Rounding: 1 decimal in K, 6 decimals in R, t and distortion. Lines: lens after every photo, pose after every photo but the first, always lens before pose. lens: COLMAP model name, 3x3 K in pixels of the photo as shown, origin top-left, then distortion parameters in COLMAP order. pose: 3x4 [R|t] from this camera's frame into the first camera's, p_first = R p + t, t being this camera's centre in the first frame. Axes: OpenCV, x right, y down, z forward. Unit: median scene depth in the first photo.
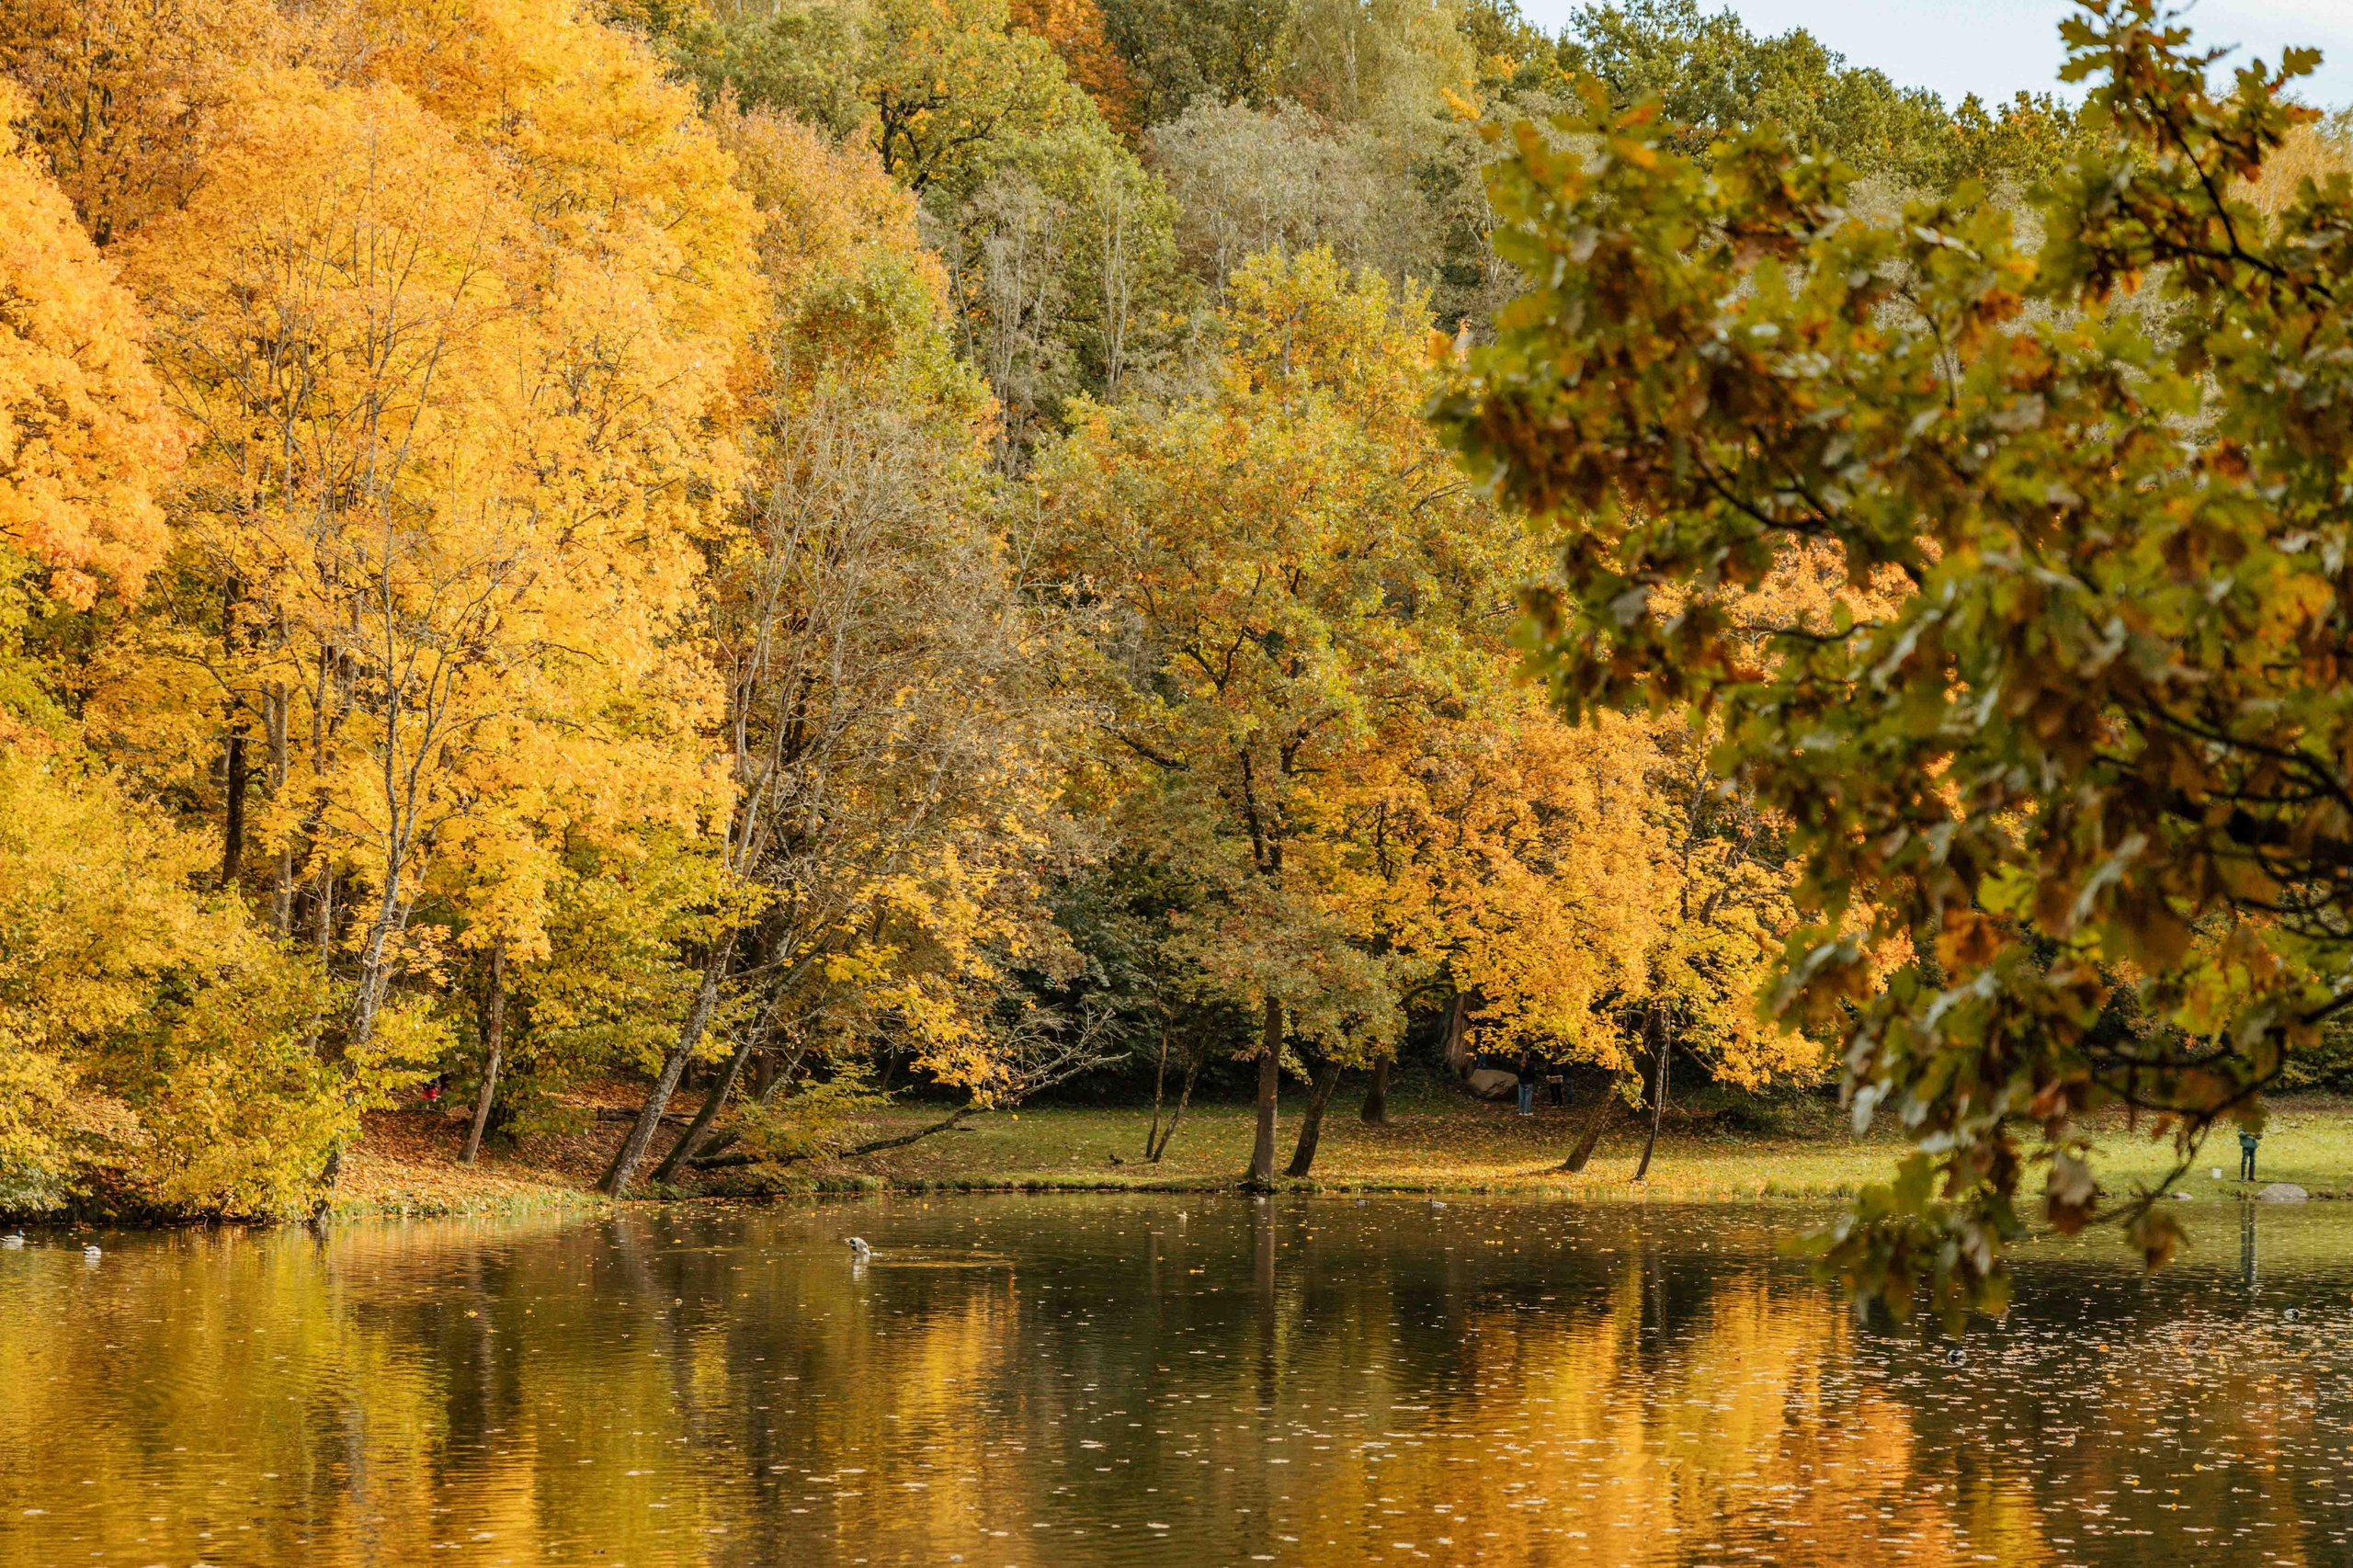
lens RADIAL K [[4728.1, 0, 1176.5], [0, 4728.1, 784.0], [0, 0, 1]] dist [0.026548, 0.350043]
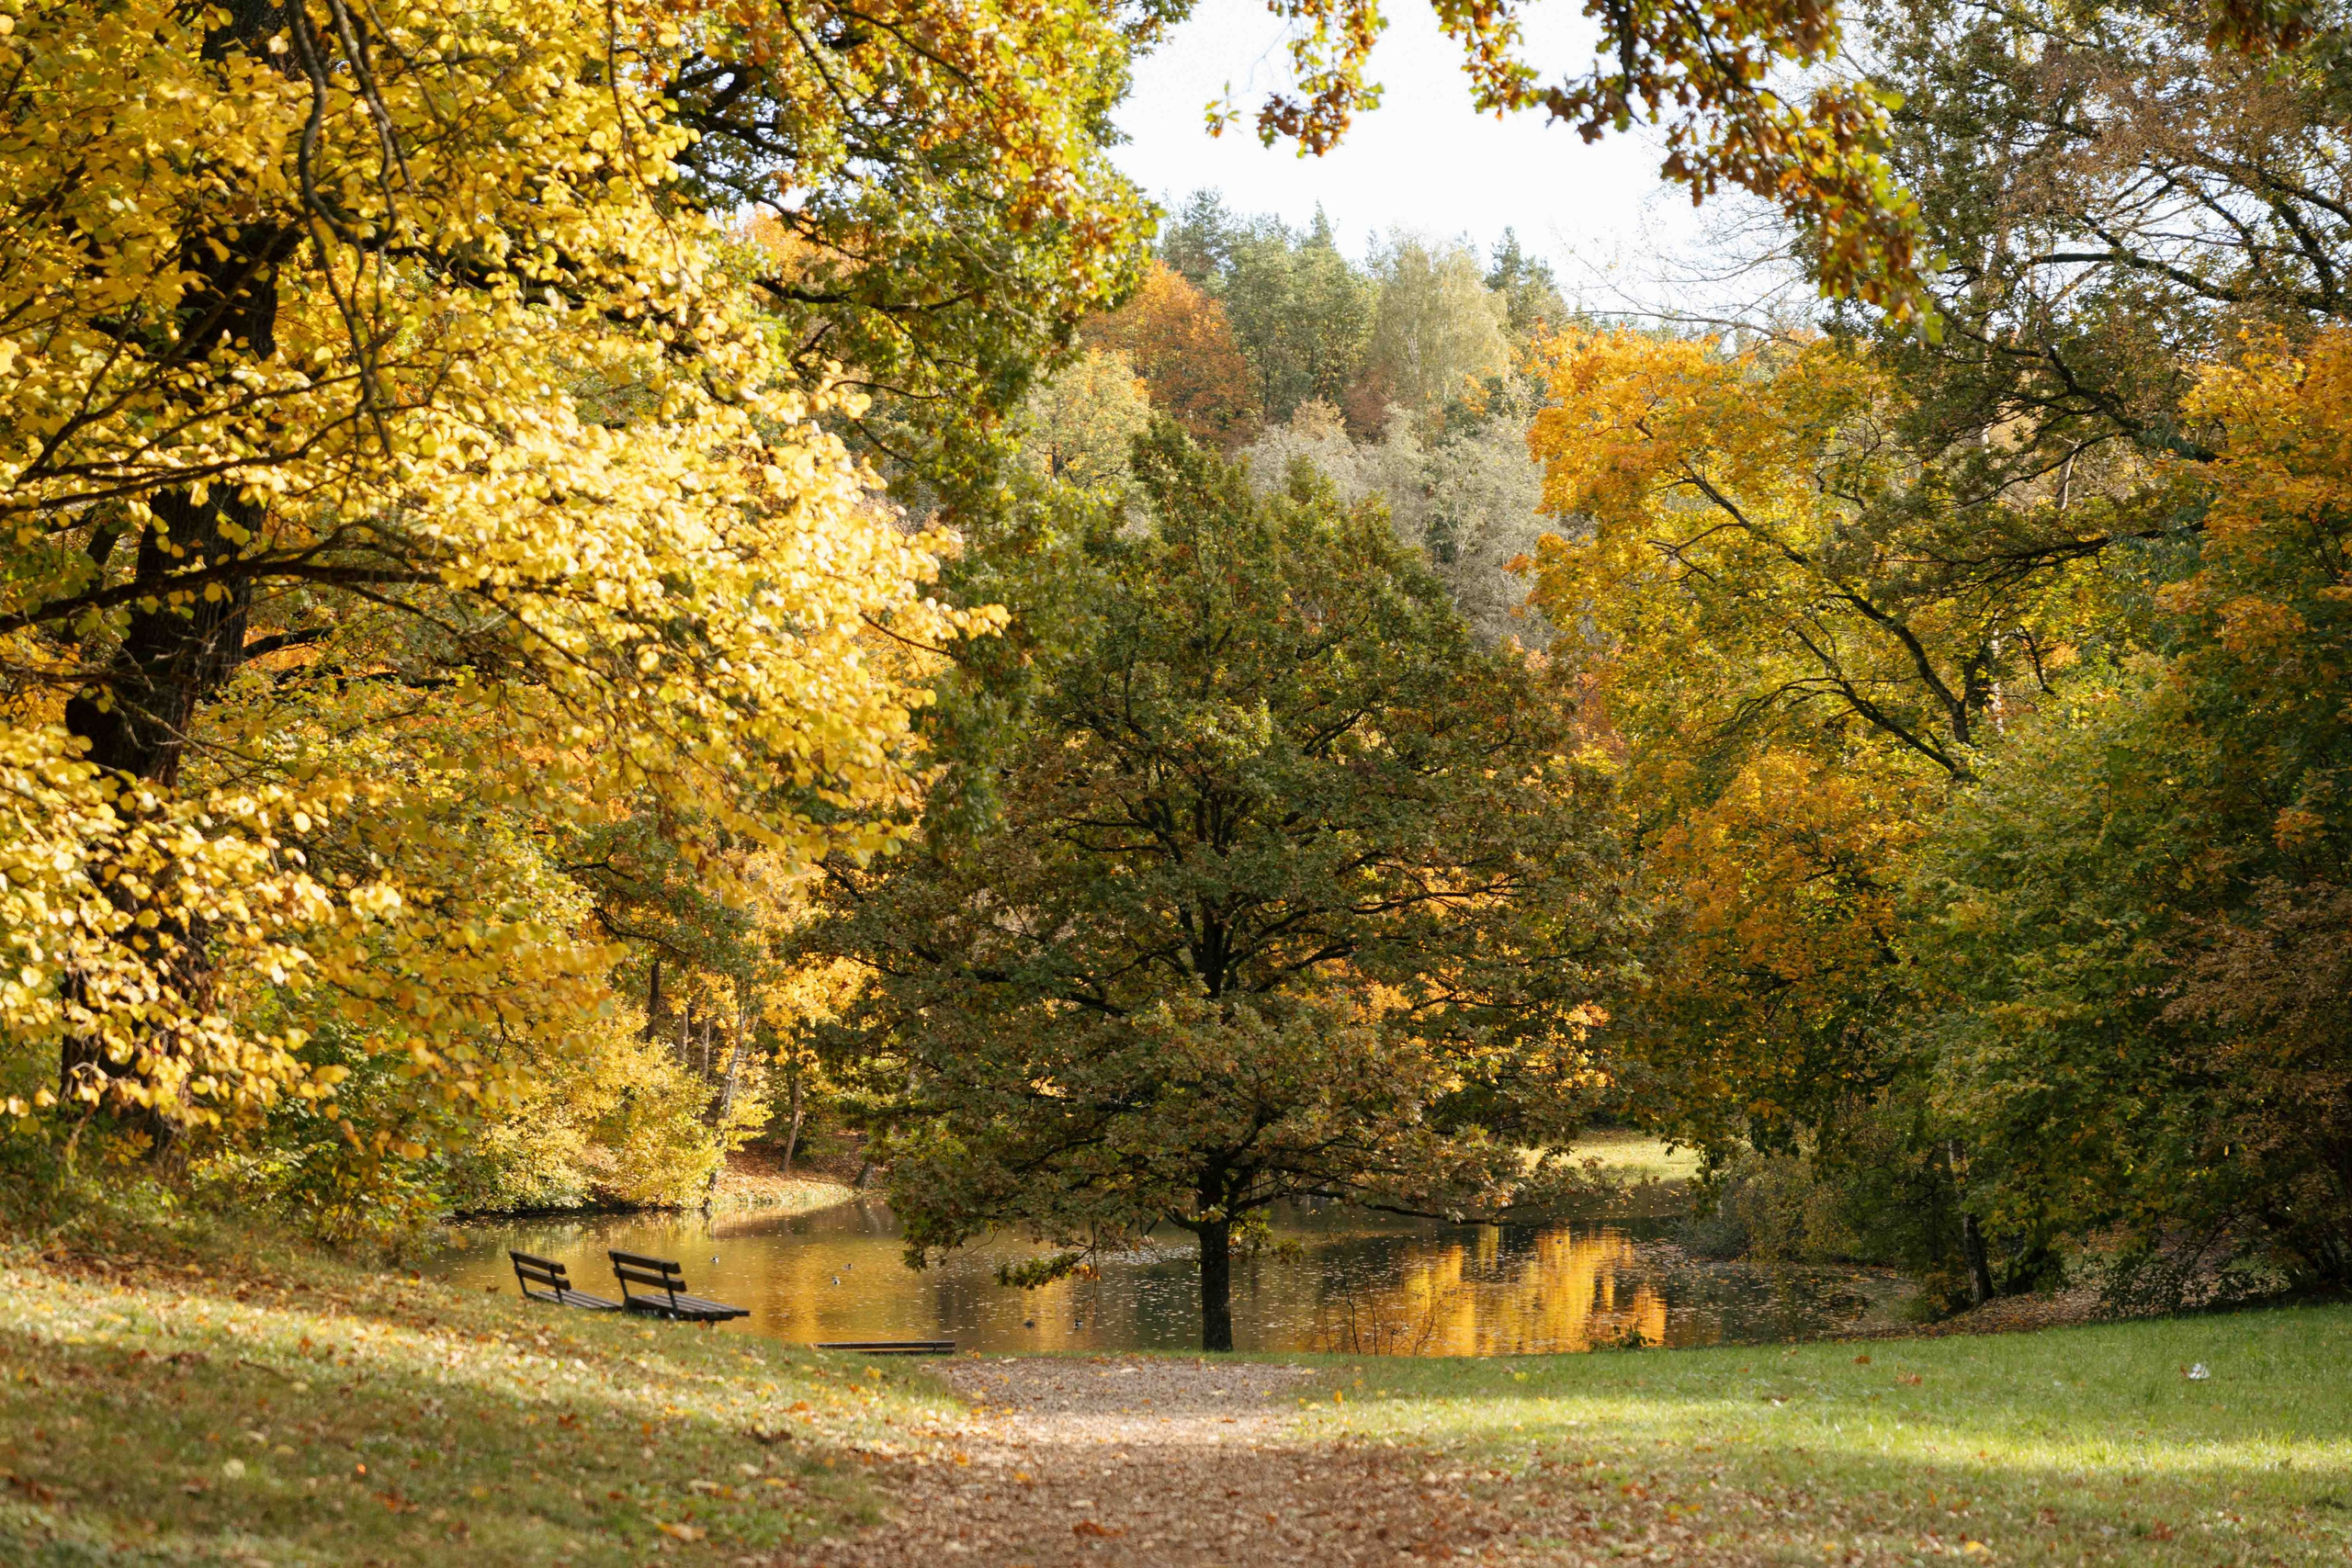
lens RADIAL K [[4580.8, 0, 1176.0], [0, 4580.8, 784.0], [0, 0, 1]] dist [-0.009945, 0.174160]
pose [[0.997462, -0.016322, -0.069307, 0.147821], [0.017320, 0.999754, 0.013827, -0.106294], [0.069065, -0.014992, 0.997500, -0.877997]]
